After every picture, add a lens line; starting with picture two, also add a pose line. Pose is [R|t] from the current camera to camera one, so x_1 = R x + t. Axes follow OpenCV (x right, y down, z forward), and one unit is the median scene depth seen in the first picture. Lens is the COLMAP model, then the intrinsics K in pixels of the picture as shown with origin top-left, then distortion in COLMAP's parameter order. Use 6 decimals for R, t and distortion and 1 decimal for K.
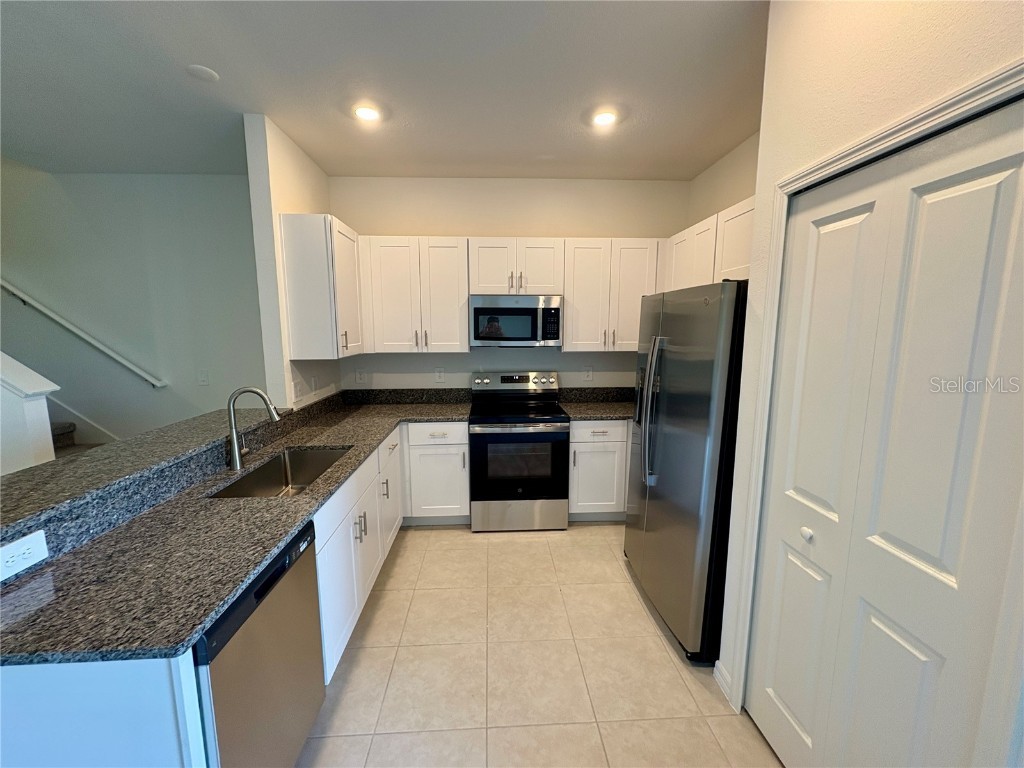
lens RADIAL K [[406.5, 0, 512.0], [0, 406.5, 384.0], [0, 0, 1]] dist [-0.001115, 0.000609]
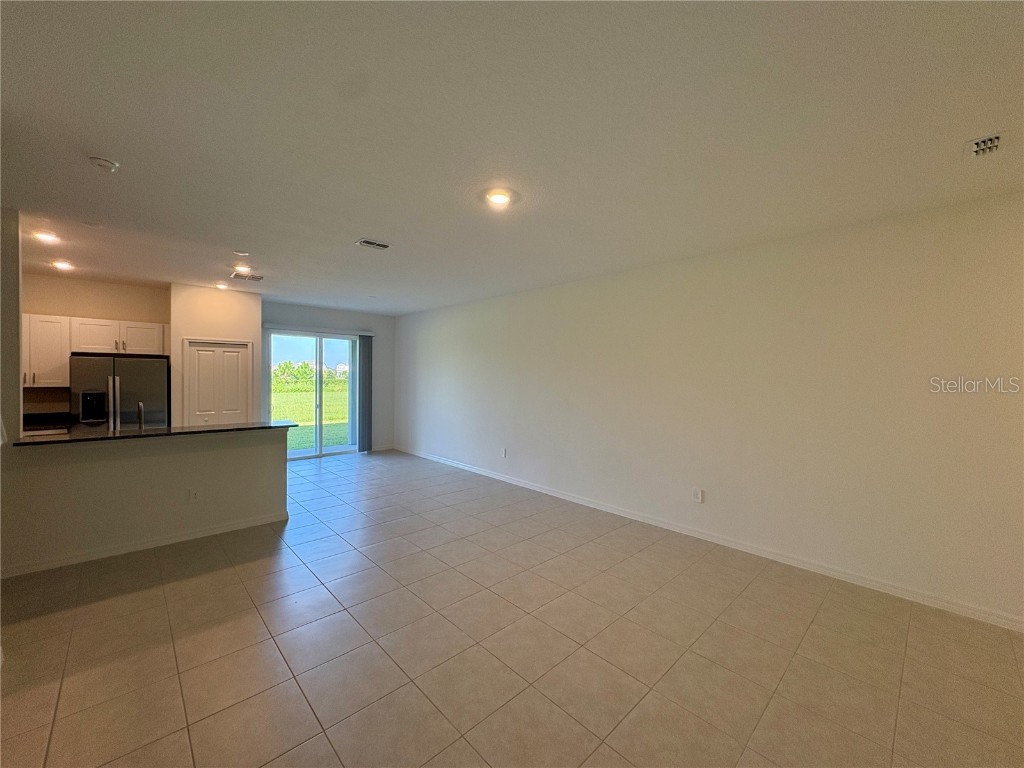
lens RADIAL K [[406.5, 0, 512.0], [0, 406.5, 384.0], [0, 0, 1]] dist [-0.001115, 0.000609]
pose [[-0.651841, -0.022120, 0.758033, -2.147755], [0.095180, 0.989284, 0.110715, -0.085039], [-0.752359, 0.144318, -0.642751, 0.581806]]
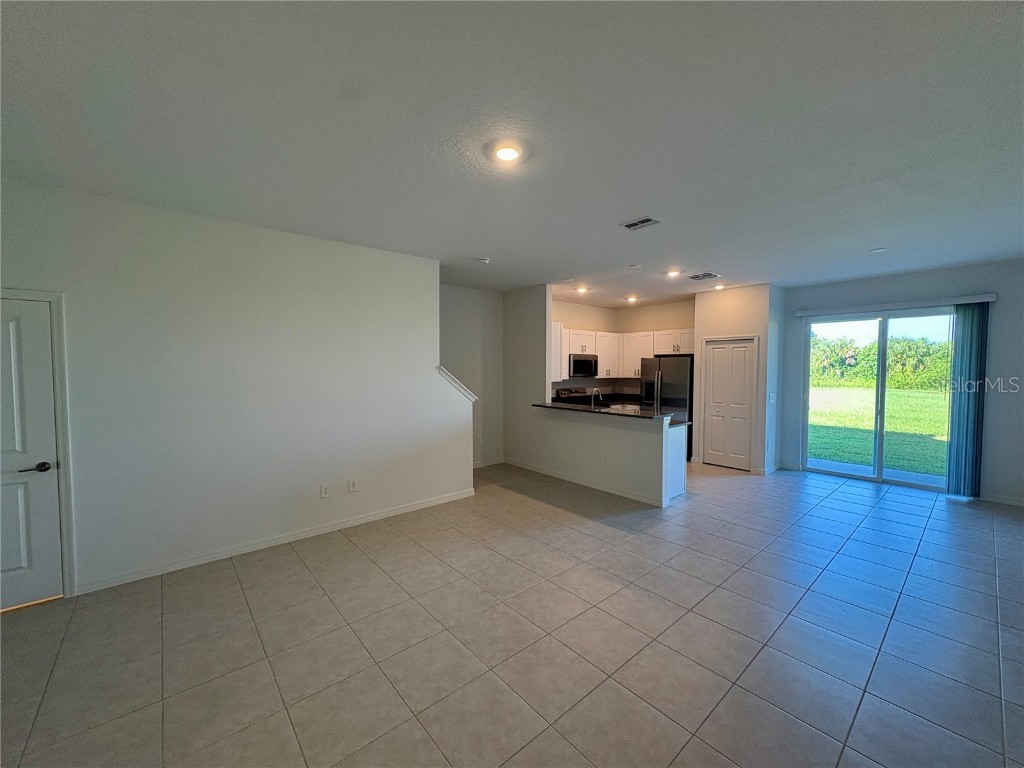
lens RADIAL K [[406.5, 0, 512.0], [0, 406.5, 384.0], [0, 0, 1]] dist [-0.001115, 0.000609]
pose [[0.789969, -0.025279, 0.612626, -1.889778], [0.085360, 0.993954, -0.069056, 0.080059], [-0.607176, 0.106845, 0.787351, -0.616248]]
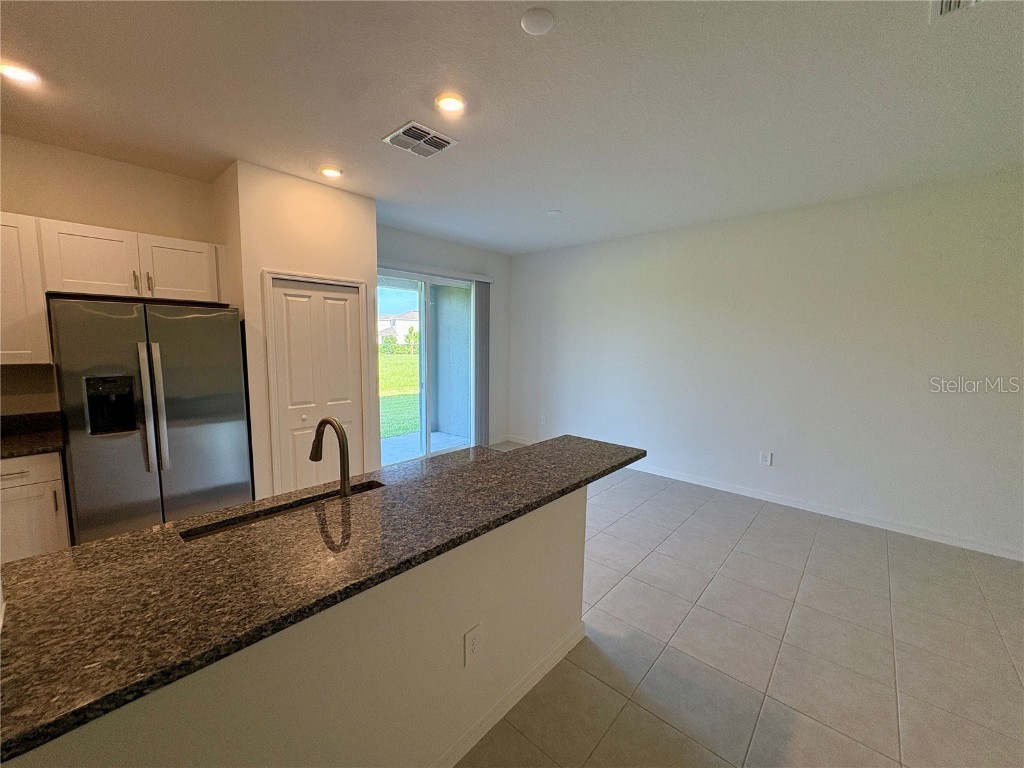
lens RADIAL K [[406.5, 0, 512.0], [0, 406.5, 384.0], [0, 0, 1]] dist [-0.001115, 0.000609]
pose [[-0.708354, -0.088780, 0.700252, -0.879537], [0.081354, 0.975179, 0.205931, -0.114455], [-0.701153, 0.202840, -0.683550, 0.805181]]
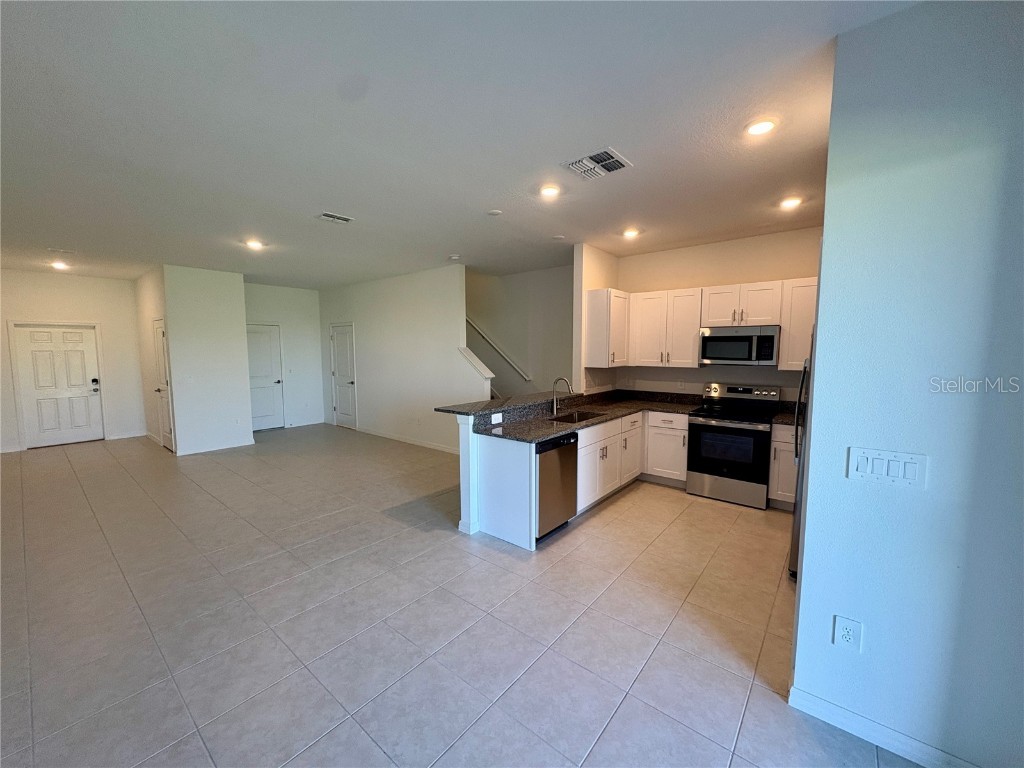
lens RADIAL K [[406.5, 0, 512.0], [0, 406.5, 384.0], [0, 0, 1]] dist [-0.001115, 0.000609]
pose [[0.737159, 0.060473, -0.673008, 0.398005], [-0.094063, 0.995474, -0.013582, 0.062572], [0.669140, 0.073317, 0.739511, -0.505509]]
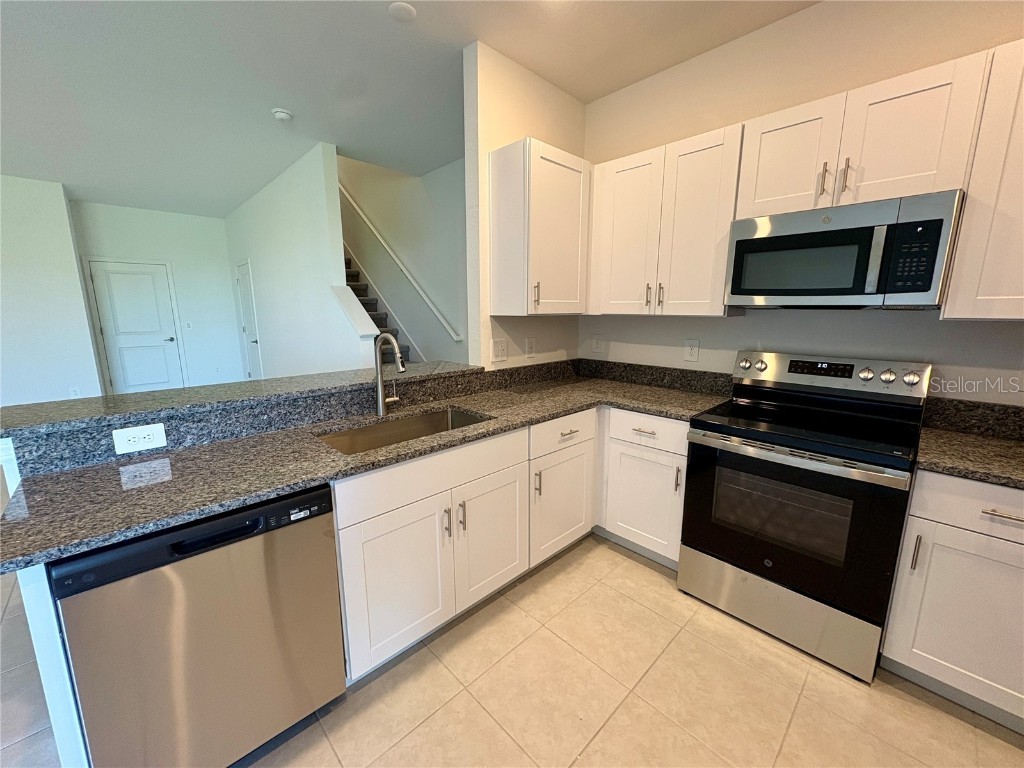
lens RADIAL K [[406.5, 0, 512.0], [0, 406.5, 384.0], [0, 0, 1]] dist [-0.001115, 0.000609]
pose [[0.654920, 0.141077, -0.742413, 0.173096], [-0.106822, 0.989838, 0.093861, 0.002590], [0.748110, 0.017834, 0.663335, 0.366769]]
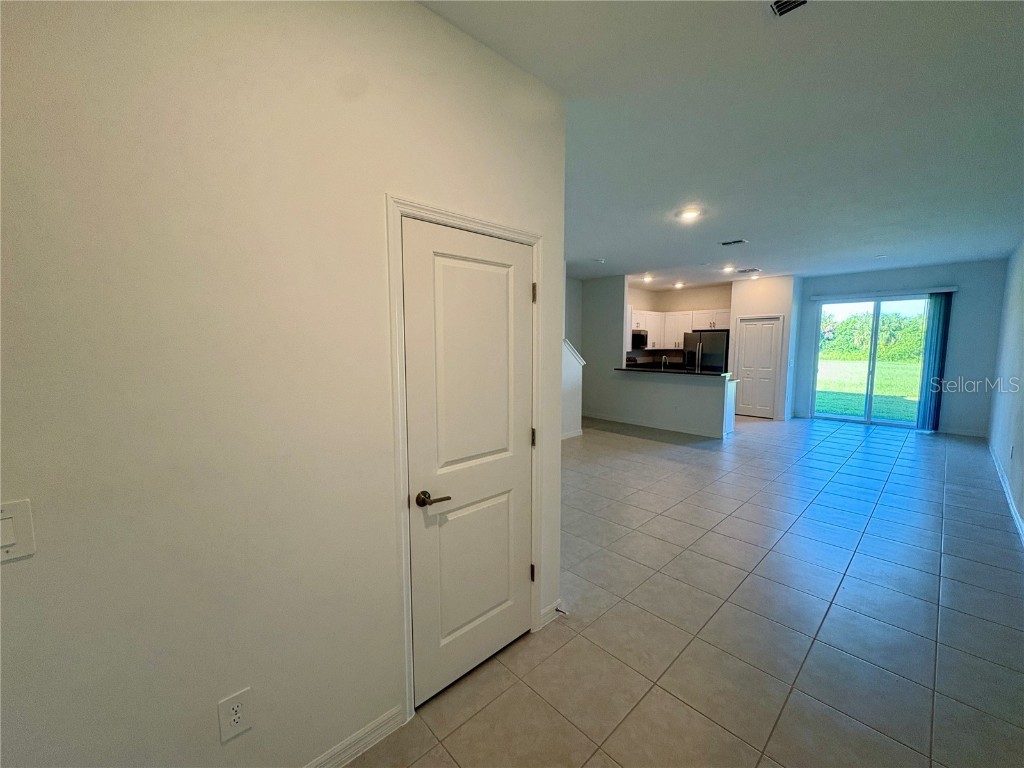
lens RADIAL K [[406.5, 0, 512.0], [0, 406.5, 384.0], [0, 0, 1]] dist [-0.001115, 0.000609]
pose [[0.764507, -0.068397, 0.640977, -2.754133], [0.093930, 0.995562, -0.005797, 0.101207], [-0.637736, 0.064639, 0.767538, -0.668278]]
